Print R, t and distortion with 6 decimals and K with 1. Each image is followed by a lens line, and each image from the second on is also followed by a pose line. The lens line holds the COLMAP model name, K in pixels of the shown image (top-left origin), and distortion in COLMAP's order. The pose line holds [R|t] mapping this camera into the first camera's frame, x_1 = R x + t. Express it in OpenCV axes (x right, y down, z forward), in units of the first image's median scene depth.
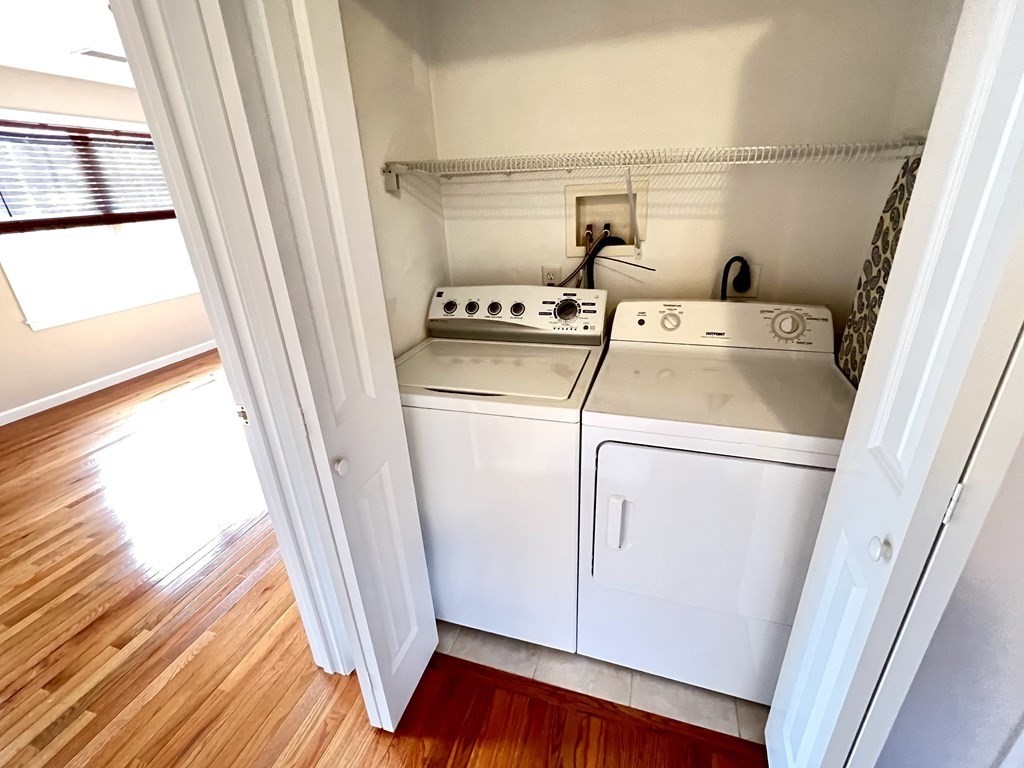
lens RADIAL K [[460.7, 0, 512.8], [0, 460.7, 381.1], [0, 0, 1]] dist [0.000335, -0.000021]
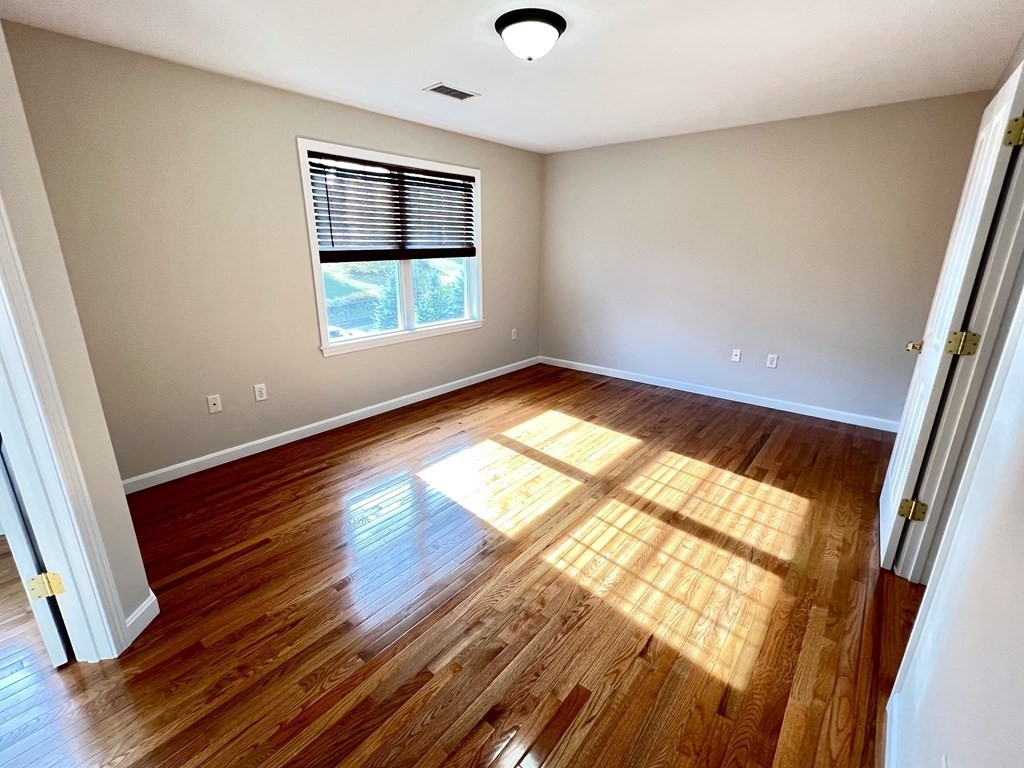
lens RADIAL K [[460.7, 0, 515.2], [0, 460.7, 382.3], [0, 0, 1]] dist [0.000335, -0.000021]
pose [[0.930323, 0.153587, -0.333031, -0.283425], [-0.185219, 0.980532, -0.065207, -0.060230], [0.316533, 0.122348, 0.940658, 0.175719]]
